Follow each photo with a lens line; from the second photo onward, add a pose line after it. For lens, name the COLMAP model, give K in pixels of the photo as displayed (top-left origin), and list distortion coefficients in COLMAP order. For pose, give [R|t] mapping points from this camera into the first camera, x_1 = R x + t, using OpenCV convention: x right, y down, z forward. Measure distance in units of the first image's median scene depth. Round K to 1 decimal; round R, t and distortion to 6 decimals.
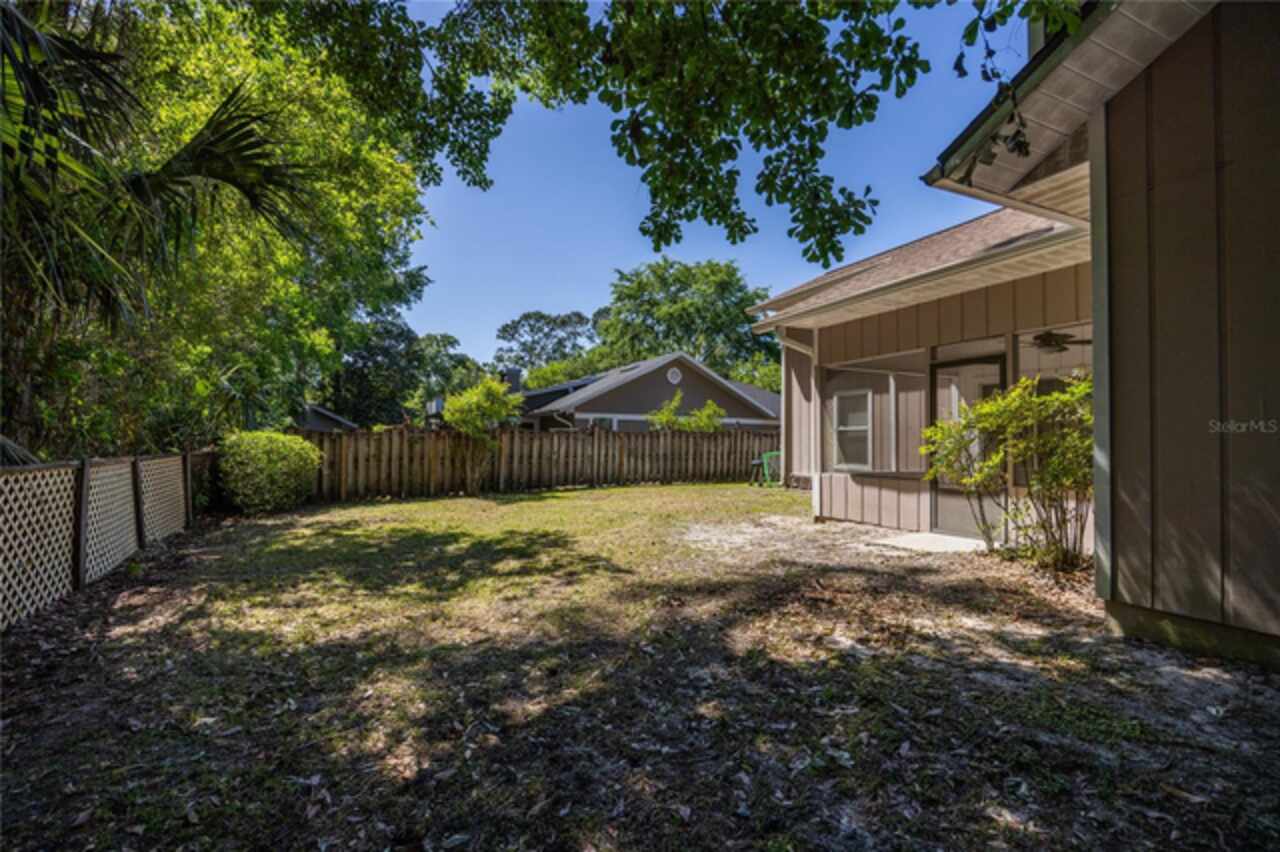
lens RADIAL K [[613.2, 0, 642.2], [0, 613.2, 429.6], [0, 0, 1]] dist [0.000859, 0.000061]
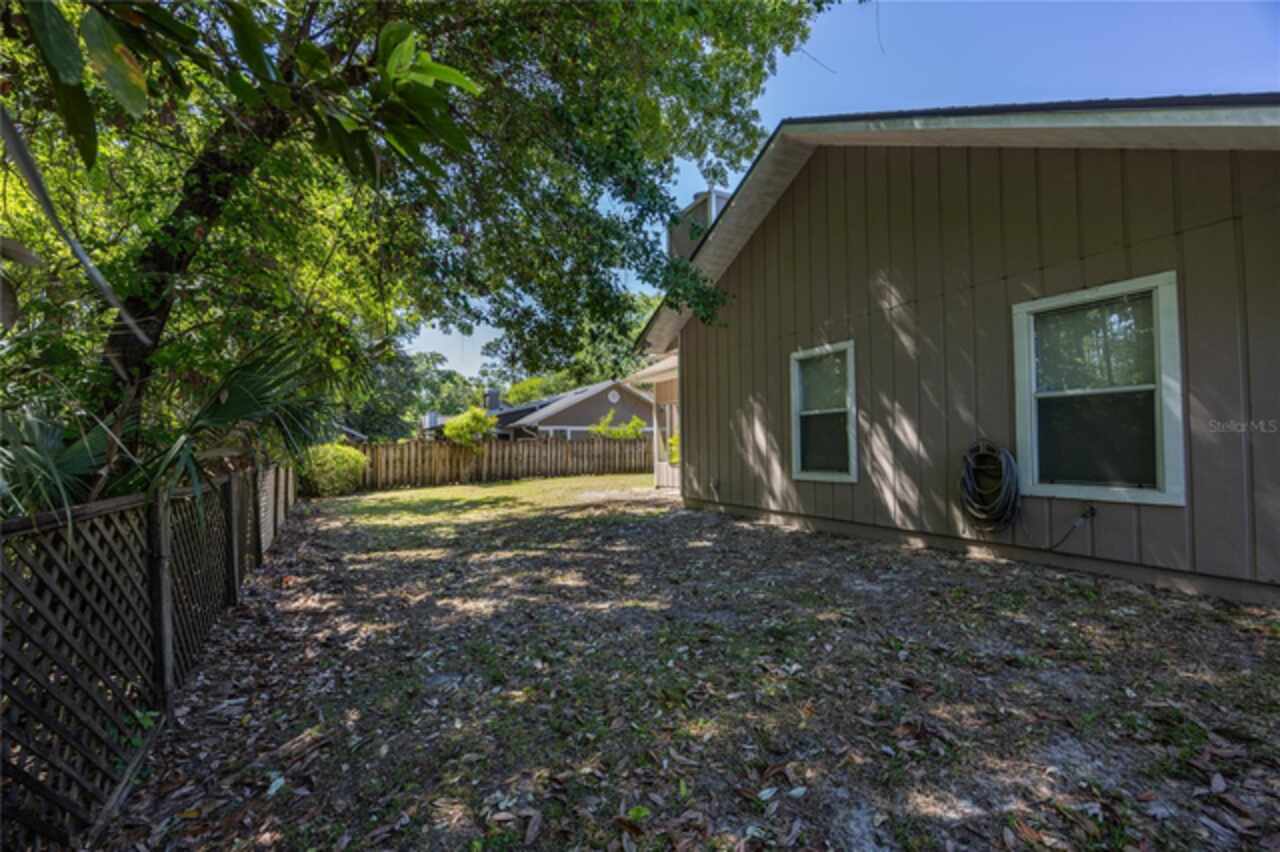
lens RADIAL K [[577.3, 0, 638.3], [0, 577.3, 429.1], [0, 0, 1]] dist [-0.000990, -0.000032]
pose [[0.999373, -0.018424, 0.030227, 0.072173], [0.018703, 0.999785, -0.008977, -0.004879], [-0.030055, 0.009537, 0.999503, -0.284384]]
